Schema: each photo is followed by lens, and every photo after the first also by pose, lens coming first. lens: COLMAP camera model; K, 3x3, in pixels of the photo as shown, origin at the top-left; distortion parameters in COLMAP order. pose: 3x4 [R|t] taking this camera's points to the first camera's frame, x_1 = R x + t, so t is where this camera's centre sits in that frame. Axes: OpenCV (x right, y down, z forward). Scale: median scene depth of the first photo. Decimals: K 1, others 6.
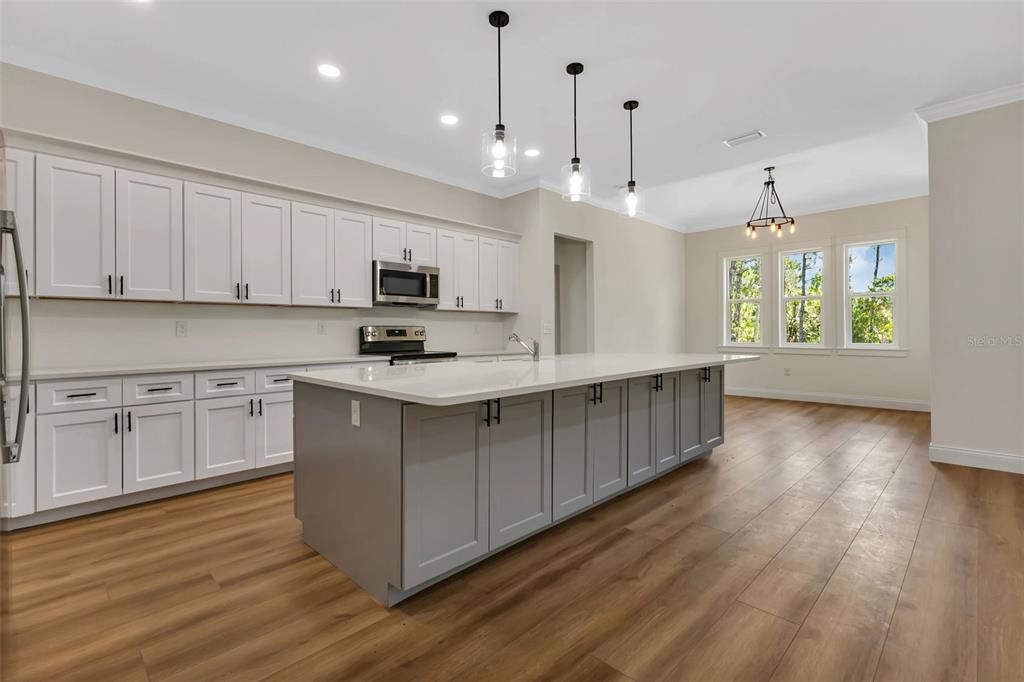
lens RADIAL K [[463.4, 0, 512.5], [0, 463.4, 330.7], [0, 0, 1]] dist [0.018202, -0.006623]
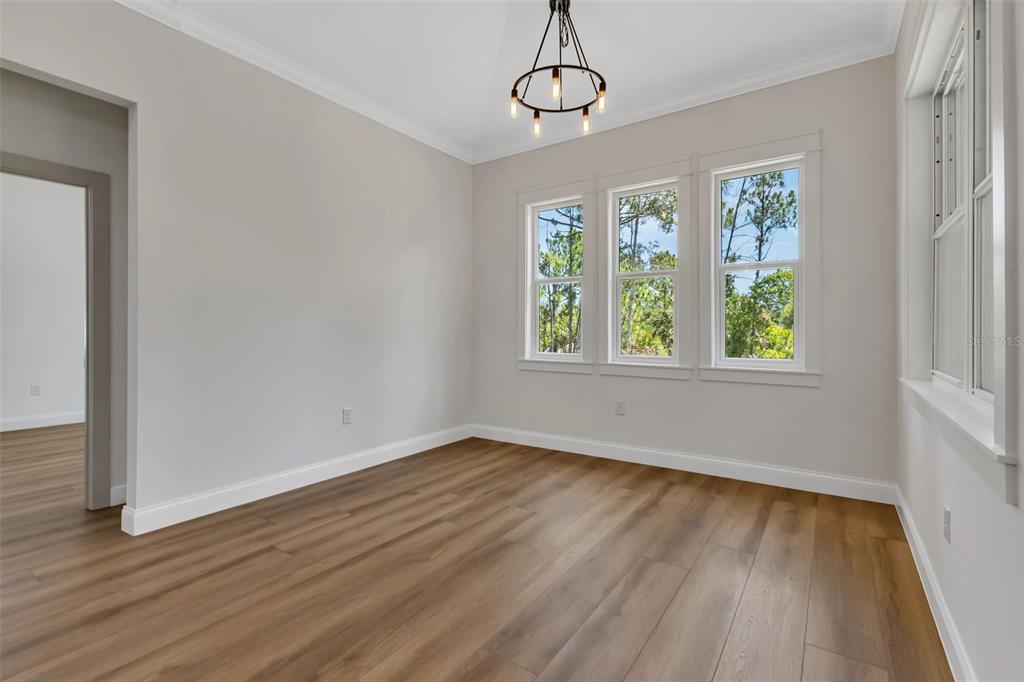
lens RADIAL K [[463.4, 0, 512.5], [0, 463.4, 330.7], [0, 0, 1]] dist [0.018202, -0.006623]
pose [[0.983961, 0.006924, 0.178249, 0.186198], [-0.006302, 0.999972, -0.004056, -0.000147], [-0.178273, 0.002868, 0.983977, 0.246869]]
